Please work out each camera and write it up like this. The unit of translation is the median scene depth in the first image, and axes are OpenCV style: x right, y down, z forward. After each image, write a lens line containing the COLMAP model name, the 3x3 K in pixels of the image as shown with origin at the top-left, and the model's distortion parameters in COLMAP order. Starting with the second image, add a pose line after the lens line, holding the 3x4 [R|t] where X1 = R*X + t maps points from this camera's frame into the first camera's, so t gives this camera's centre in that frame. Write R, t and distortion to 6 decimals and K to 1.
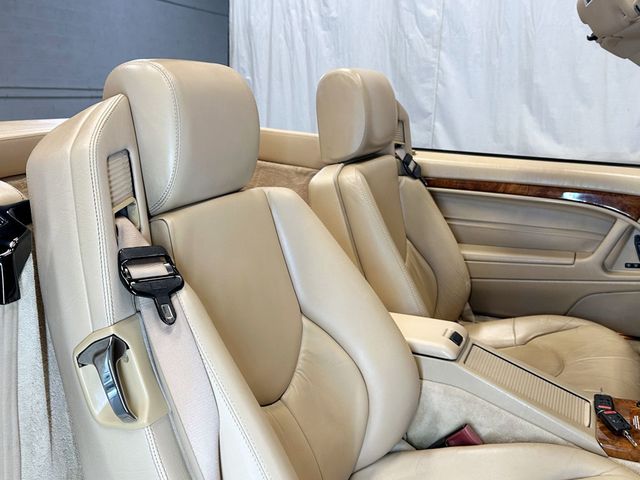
lens RADIAL K [[613.6, 0, 319.8], [0, 613.6, 237.3], [0, 0, 1]] dist [0.153039, -0.306987]
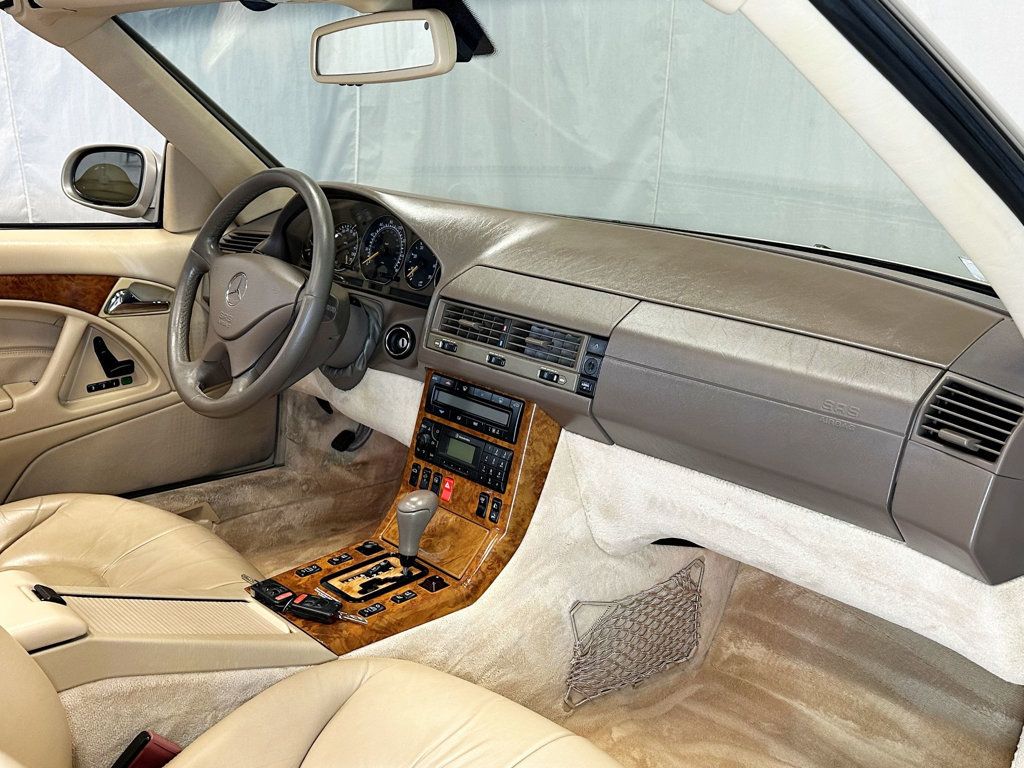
lens RADIAL K [[981.7, 0, 511.7], [0, 981.7, 379.6], [0, 0, 1]] dist [0.153039, -0.306987]
pose [[0.385071, -0.215976, 0.897259, -0.224461], [0.166062, 0.972578, 0.162838, -0.053655], [-0.907824, 0.086296, 0.410377, 0.213571]]
